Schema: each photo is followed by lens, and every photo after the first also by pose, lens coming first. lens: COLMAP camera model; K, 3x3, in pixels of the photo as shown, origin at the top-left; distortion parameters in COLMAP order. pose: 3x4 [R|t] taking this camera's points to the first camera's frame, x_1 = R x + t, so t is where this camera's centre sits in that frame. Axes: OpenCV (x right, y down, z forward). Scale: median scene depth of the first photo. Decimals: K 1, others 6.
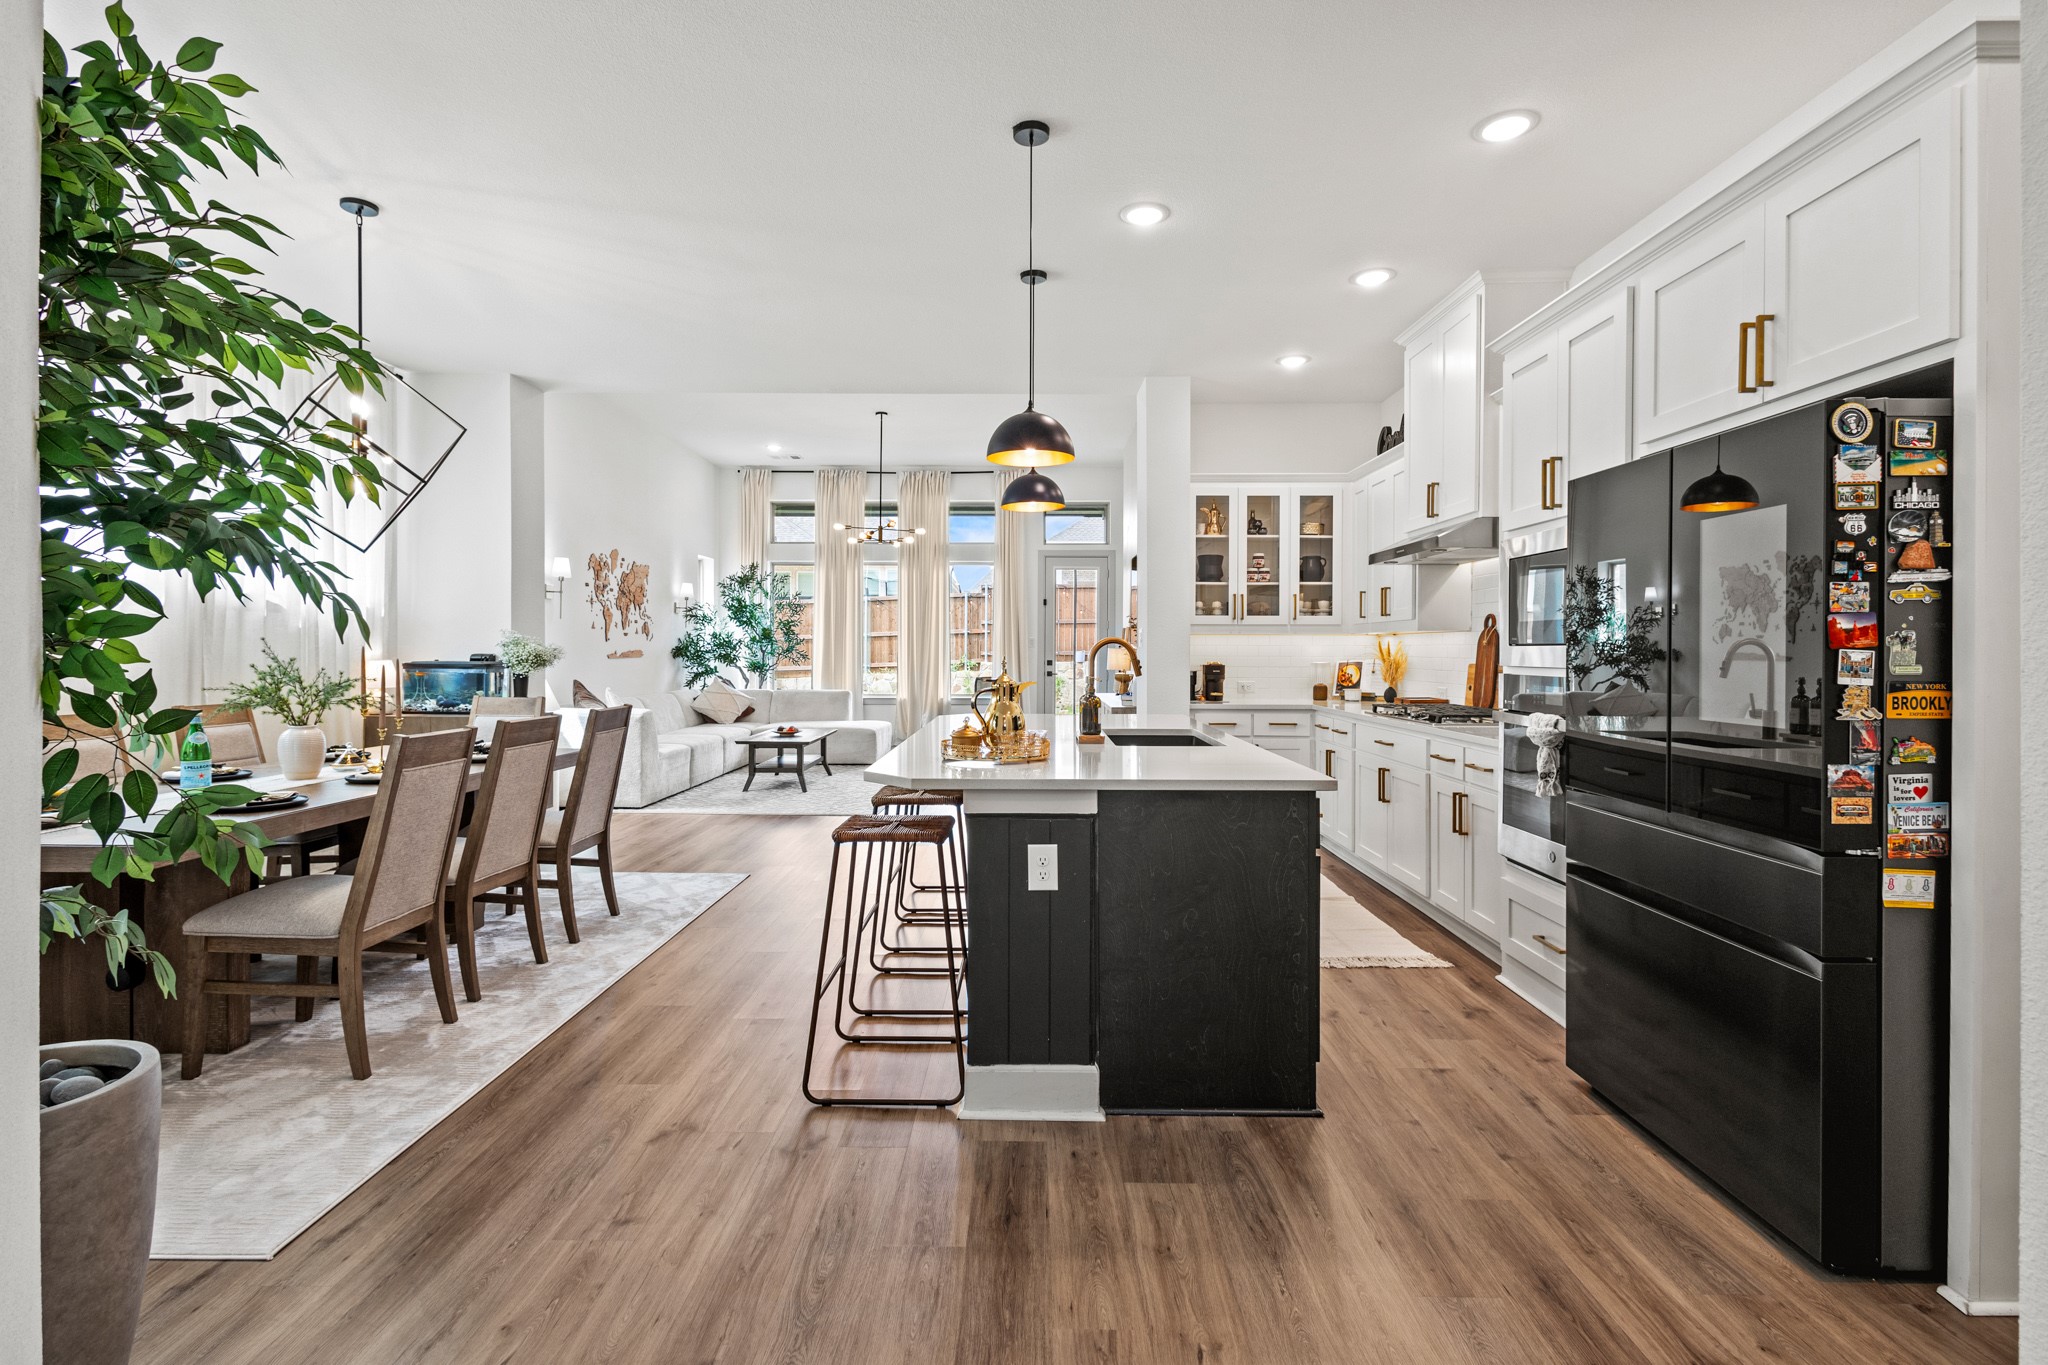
lens RADIAL K [[944.1, 0, 1030.5], [0, 944.1, 643.6], [0, 0, 1]] dist [0.000725, -0.001013]
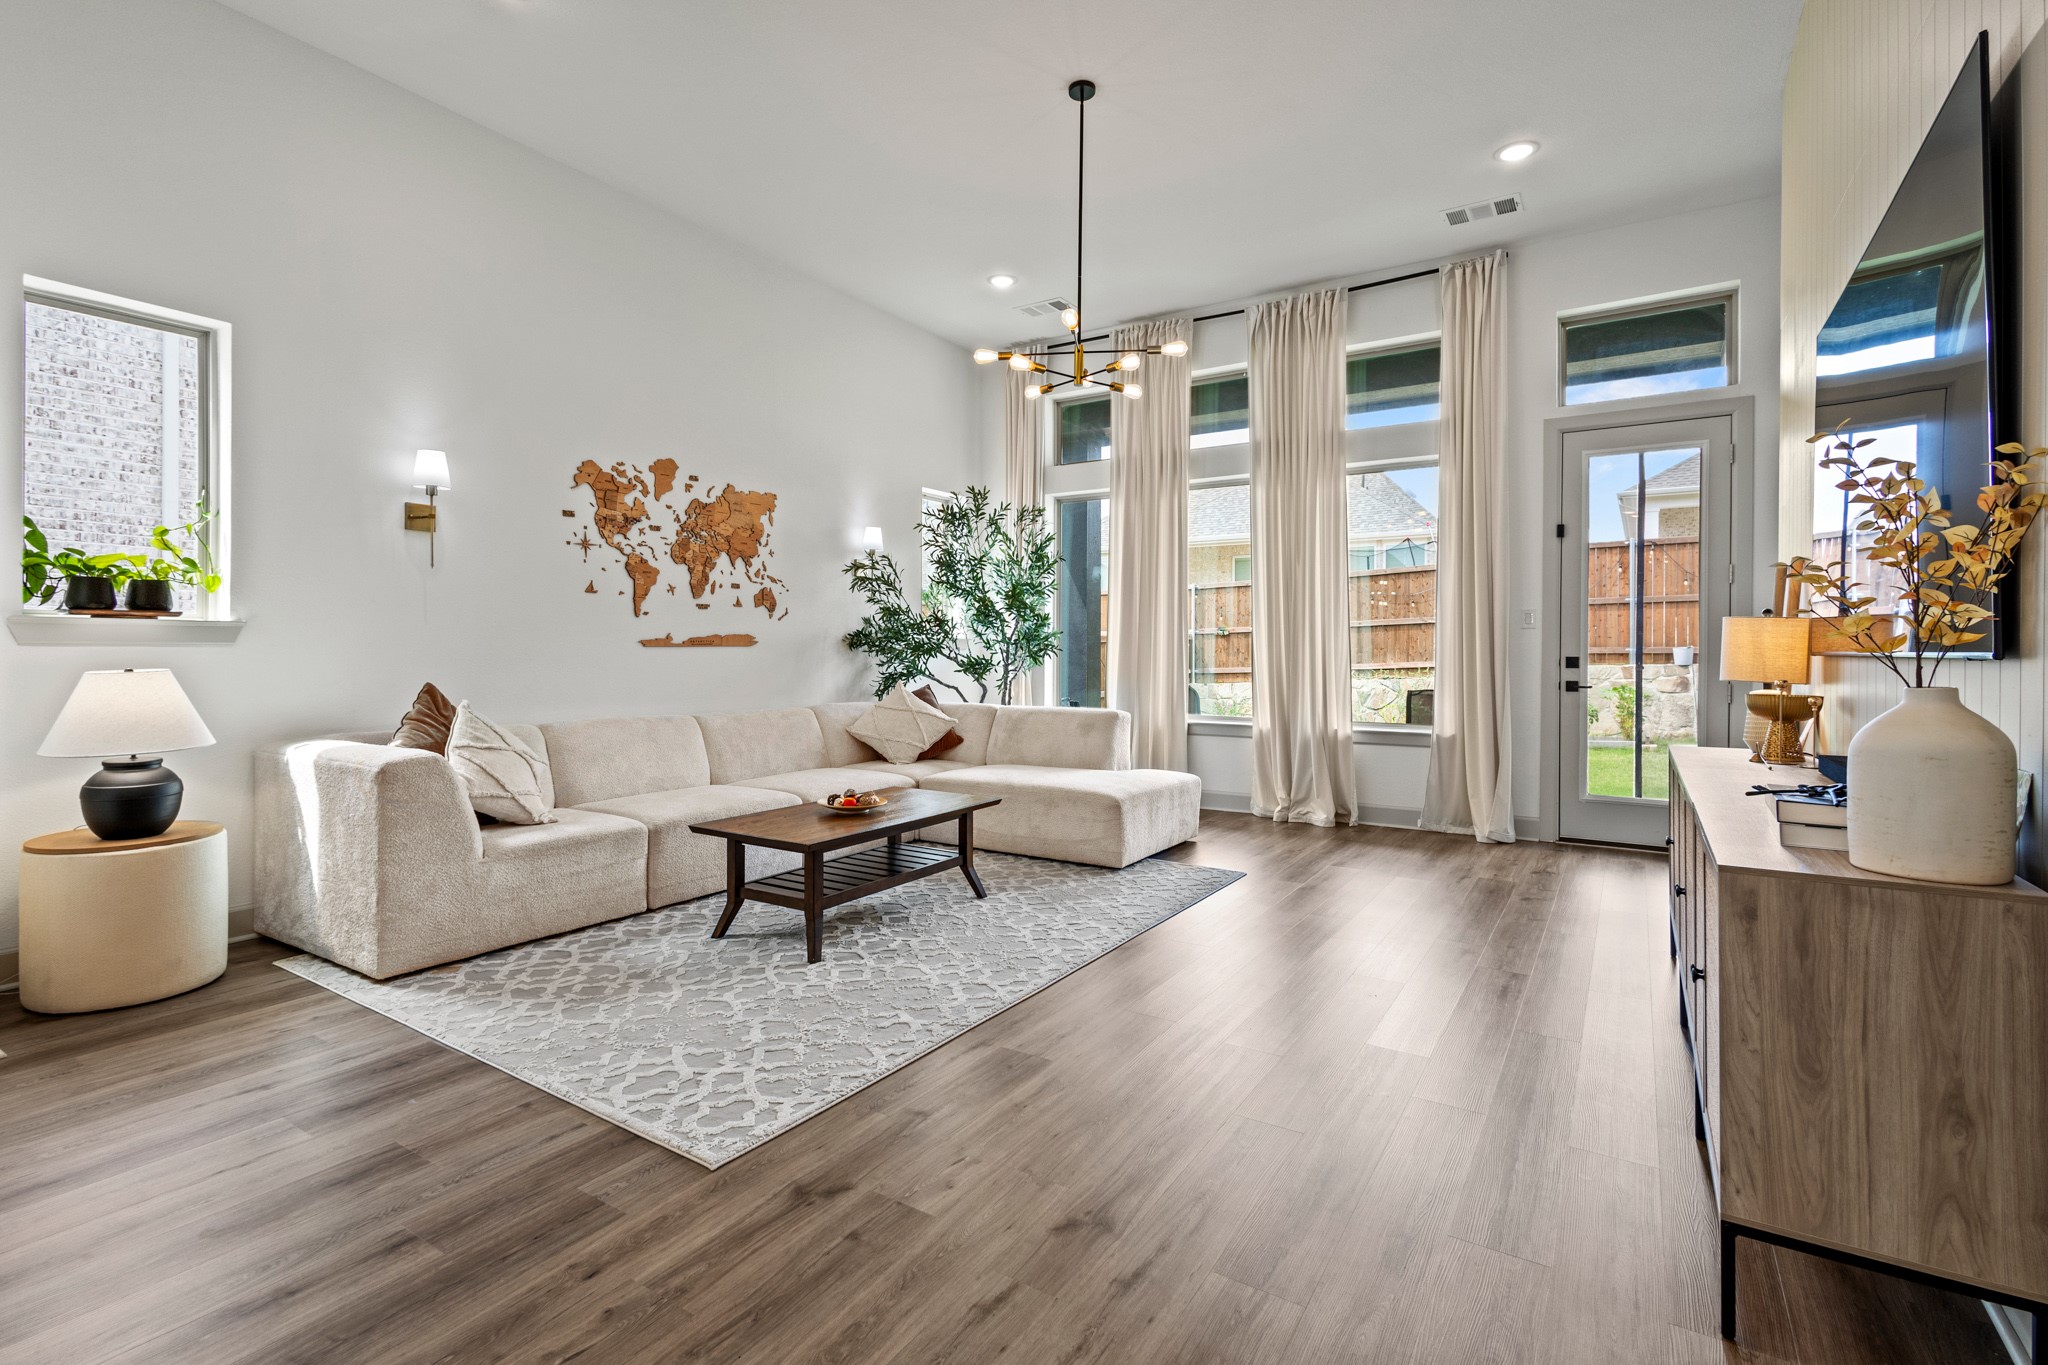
lens RADIAL K [[944.1, 0, 1020.7], [0, 944.1, 656.0], [0, 0, 1]] dist [0.000725, -0.001013]
pose [[0.838905, 0.004377, -0.544260, 0.058935], [0.001910, 0.999938, 0.010985, 0.015301], [0.544274, -0.010255, 0.838845, 0.621479]]
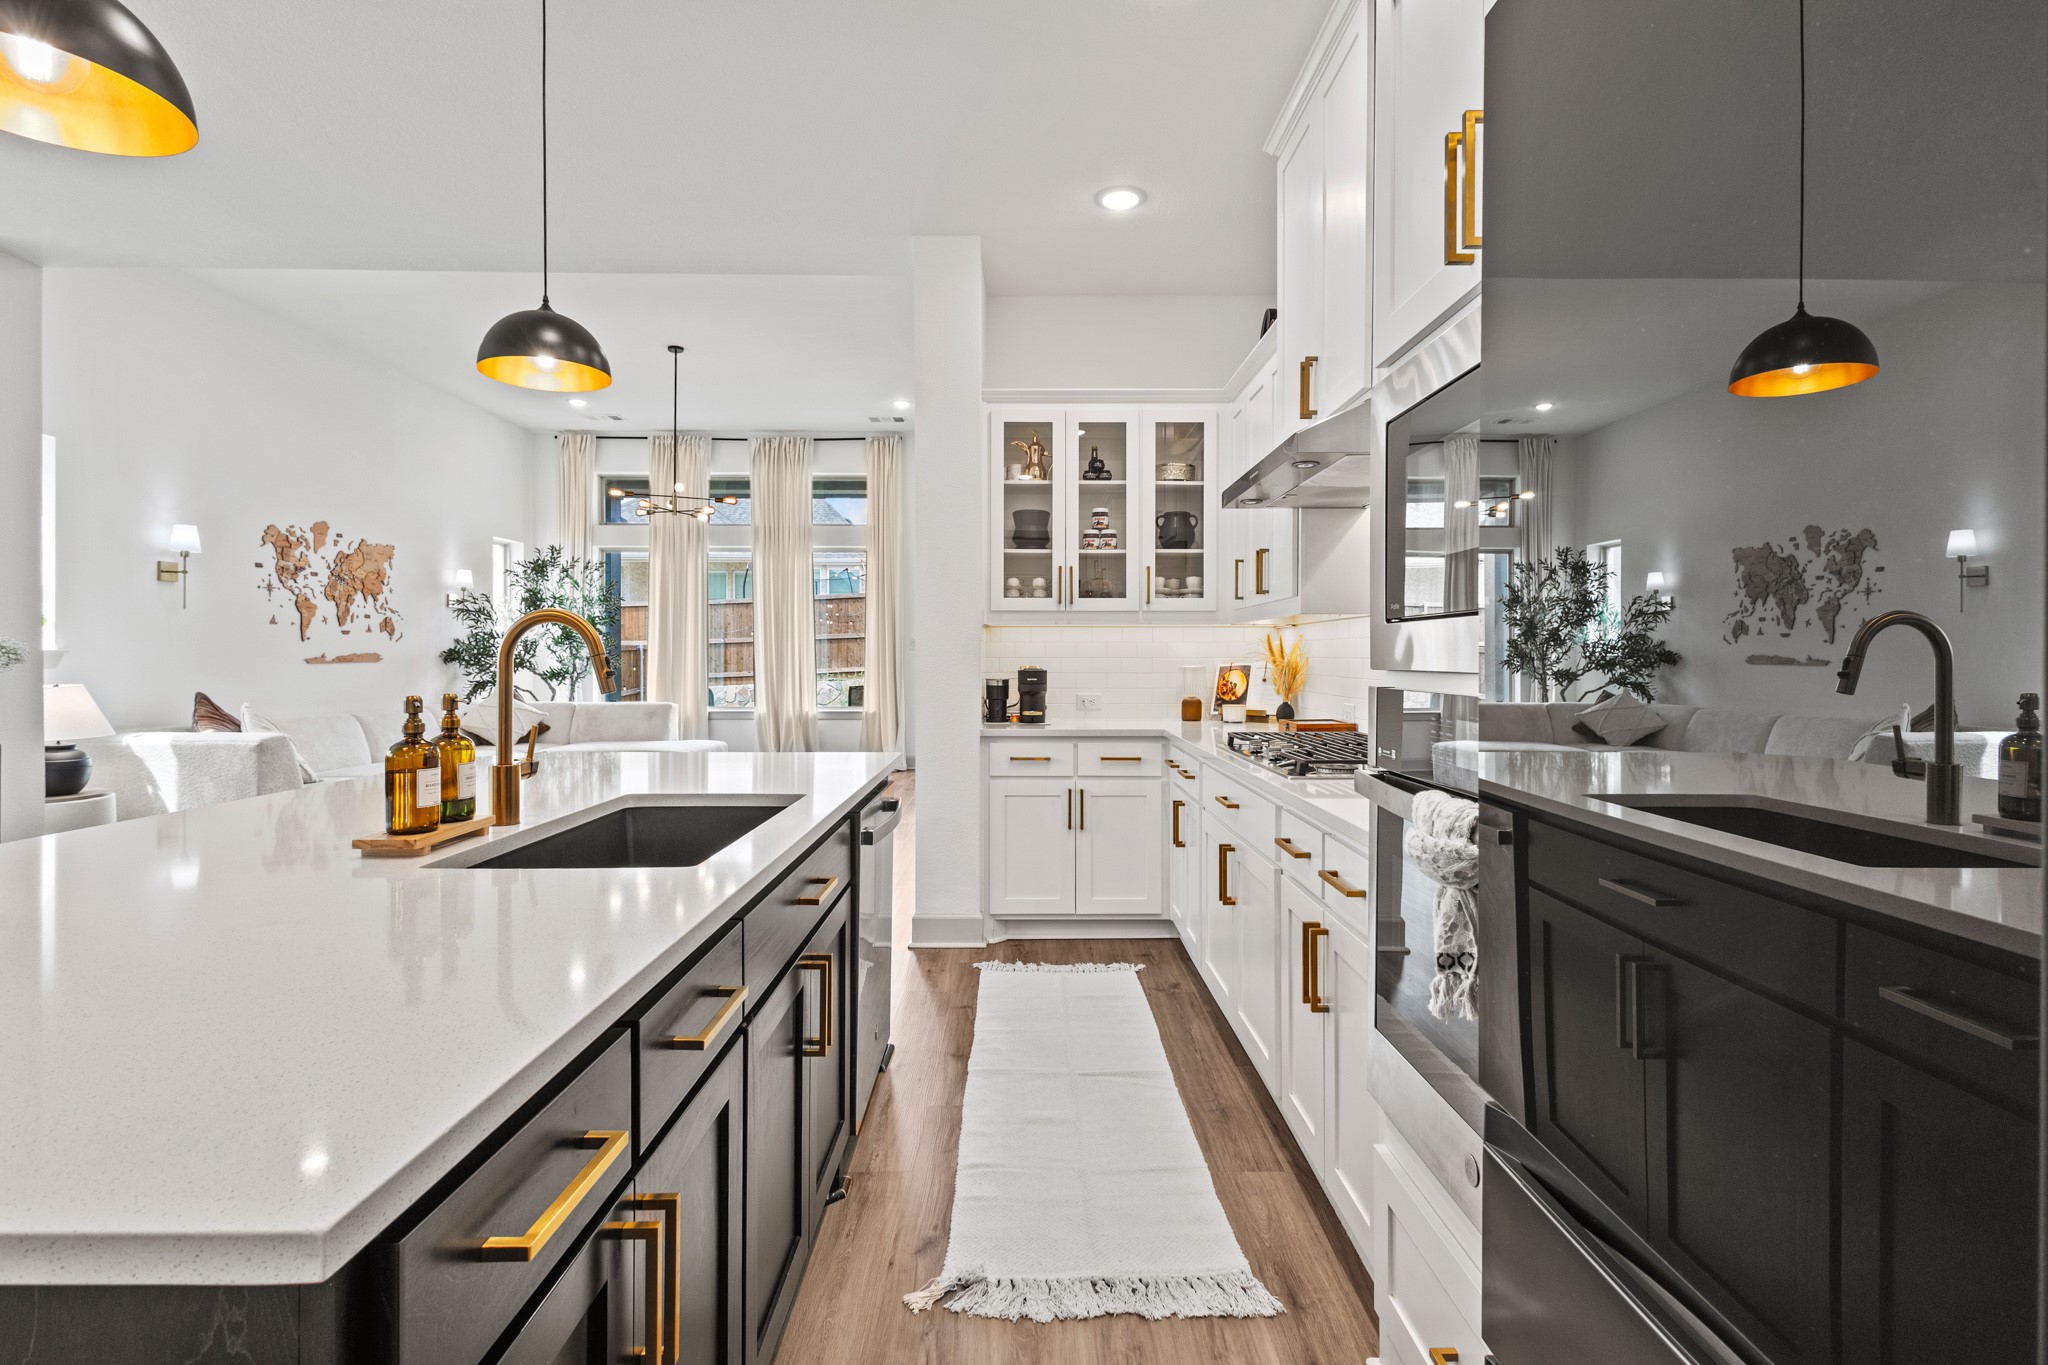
lens RADIAL K [[944.1, 0, 1038.1], [0, 944.1, 657.6], [0, 0, 1]] dist [0.000725, -0.001013]
pose [[0.999888, -0.001589, 0.014876, 0.130555], [0.001460, 0.999961, 0.008654, 0.005087], [-0.014890, -0.008631, 0.999852, 0.218118]]
